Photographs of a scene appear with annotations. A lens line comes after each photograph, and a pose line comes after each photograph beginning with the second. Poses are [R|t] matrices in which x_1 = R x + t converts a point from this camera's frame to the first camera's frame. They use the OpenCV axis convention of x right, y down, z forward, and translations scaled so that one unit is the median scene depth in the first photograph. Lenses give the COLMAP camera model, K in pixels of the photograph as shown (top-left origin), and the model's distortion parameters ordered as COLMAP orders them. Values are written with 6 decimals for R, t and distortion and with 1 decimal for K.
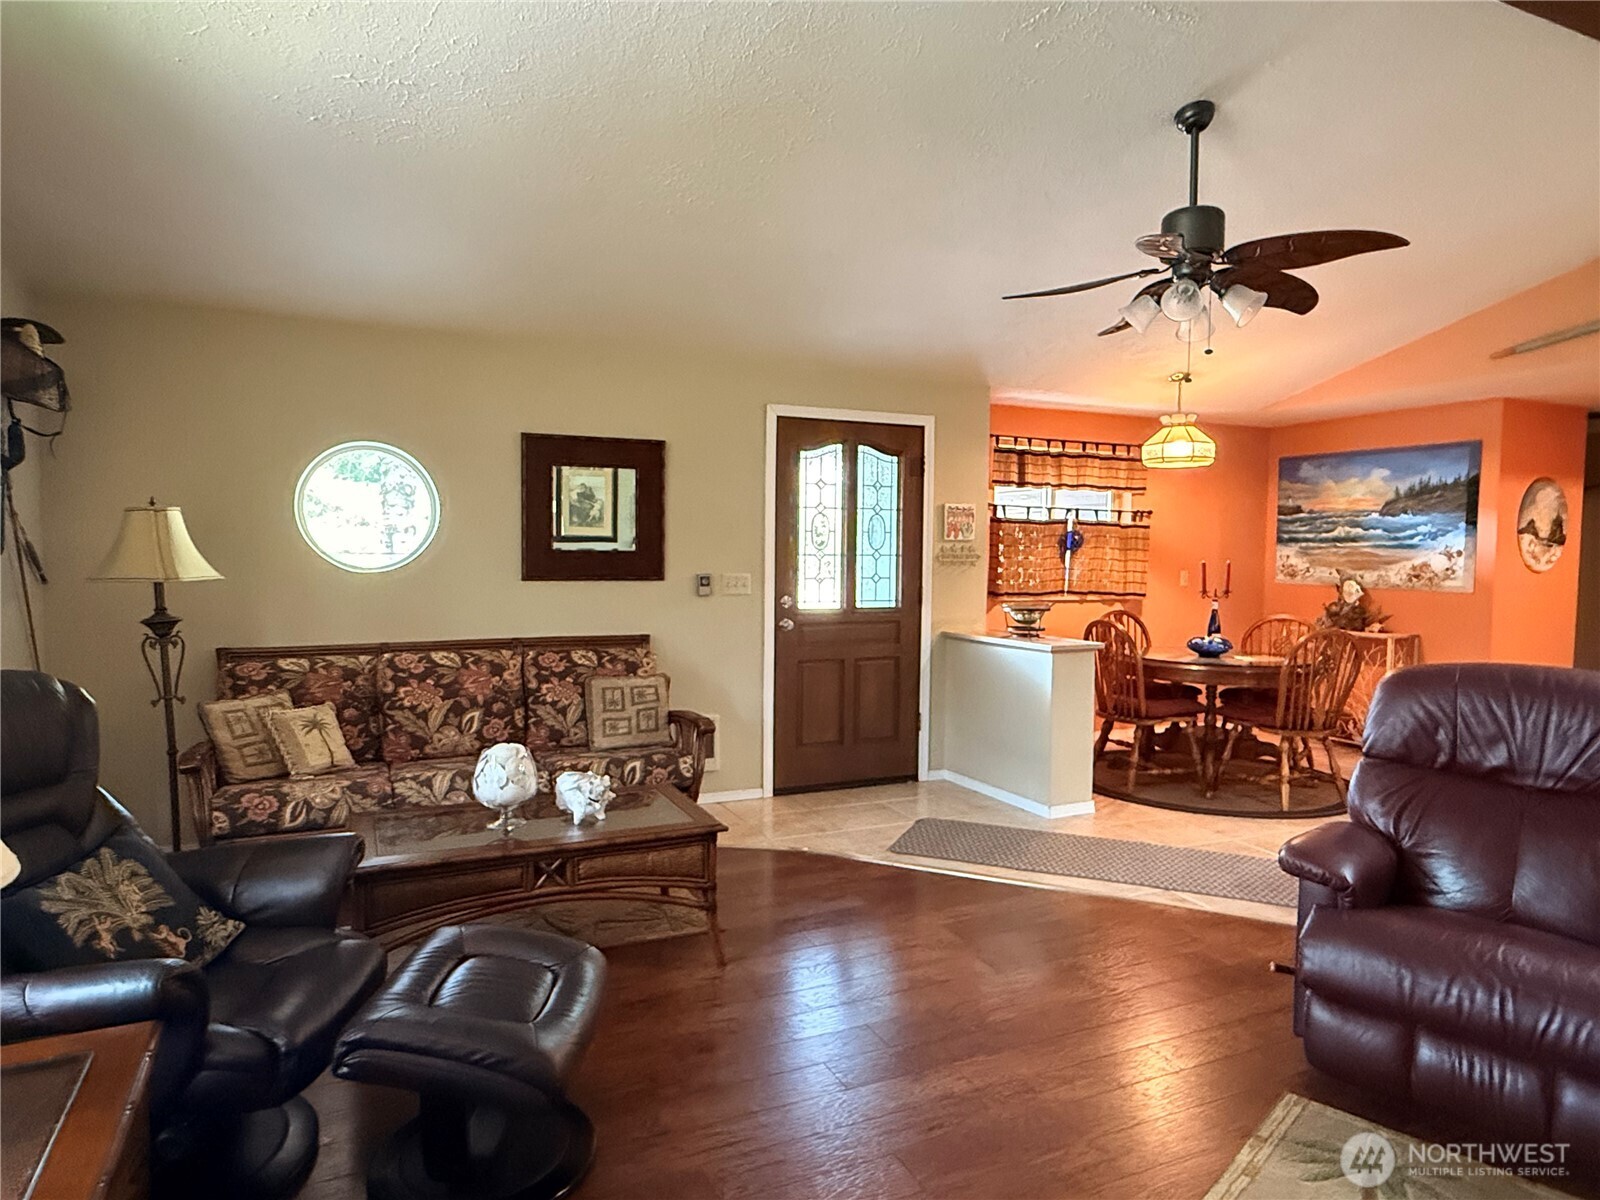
lens RADIAL K [[966.4, 0, 797.2], [0, 966.4, 602.1], [0, 0, 1]] dist [0.002212, 0.000421]
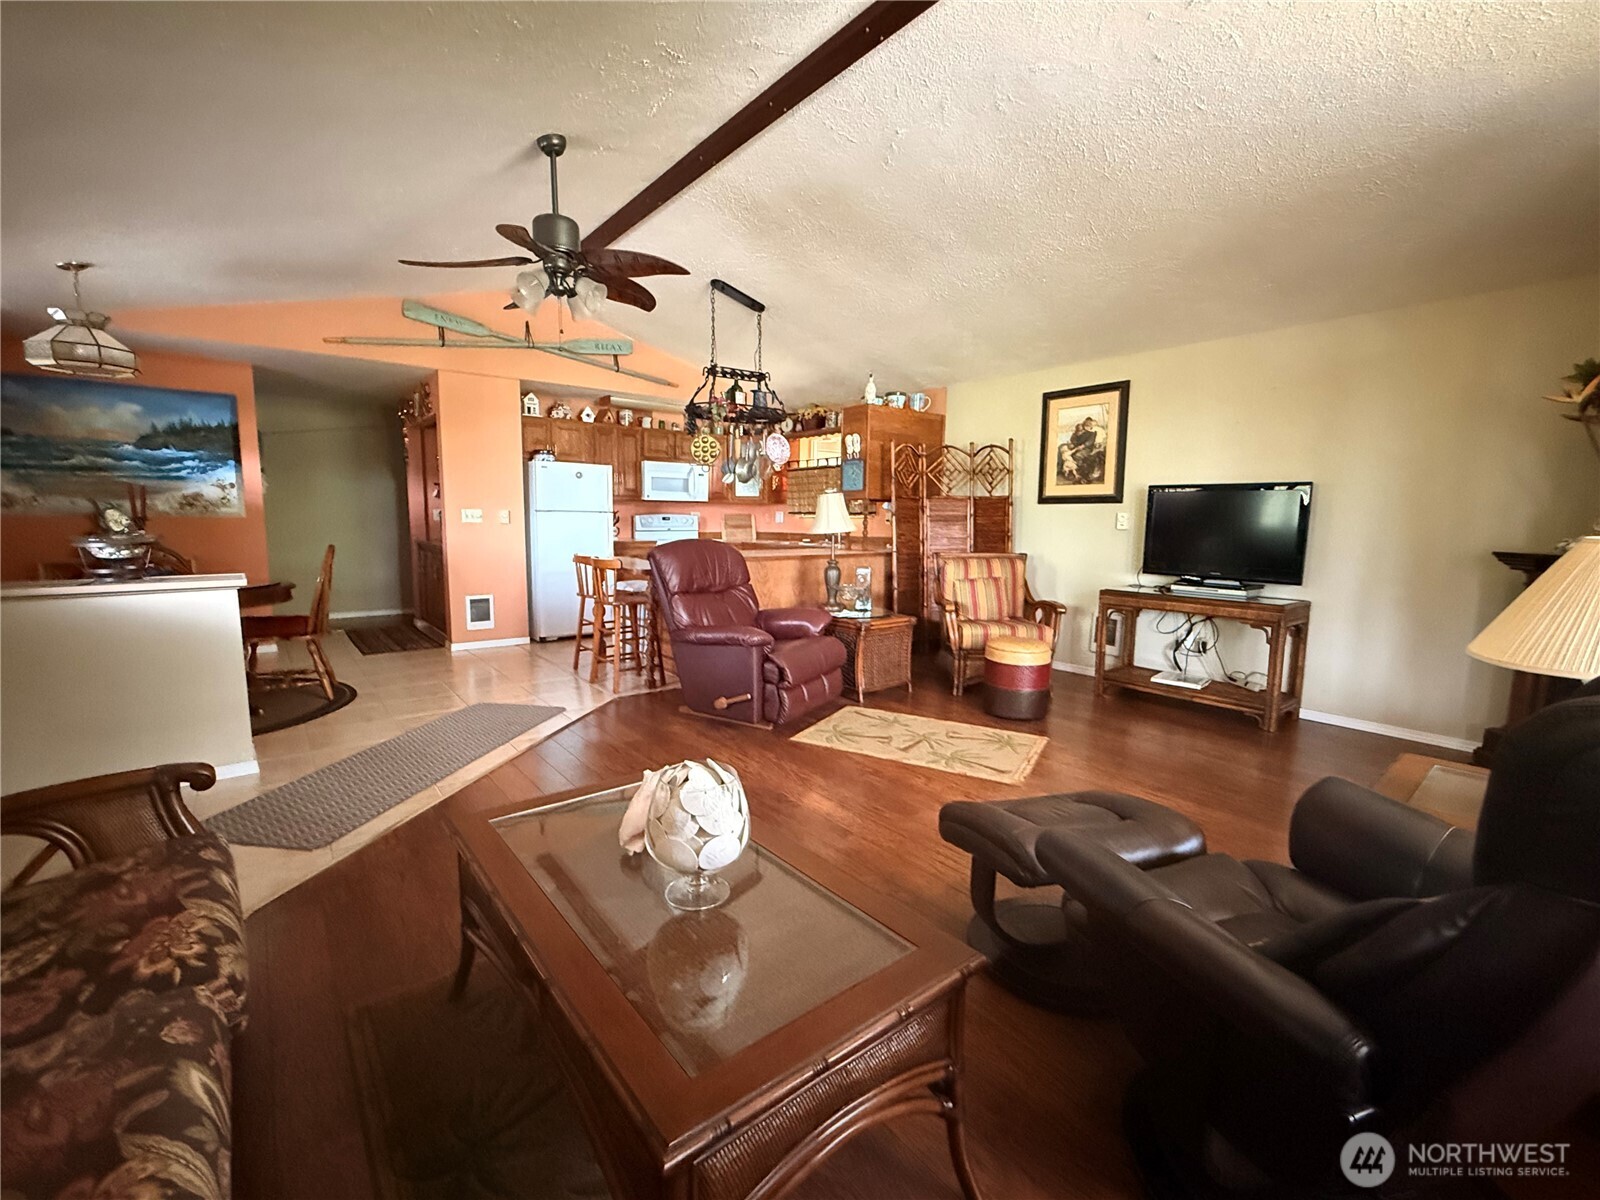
lens RADIAL K [[678.1, 0, 799.5], [0, 678.1, 596.8], [0, 0, 1]] dist [0.000154, -0.000037]
pose [[-0.248709, -0.127825, 0.960107, -0.334266], [0.040215, 0.989036, 0.142094, -0.003445], [-0.967743, 0.073951, -0.240842, 0.497163]]
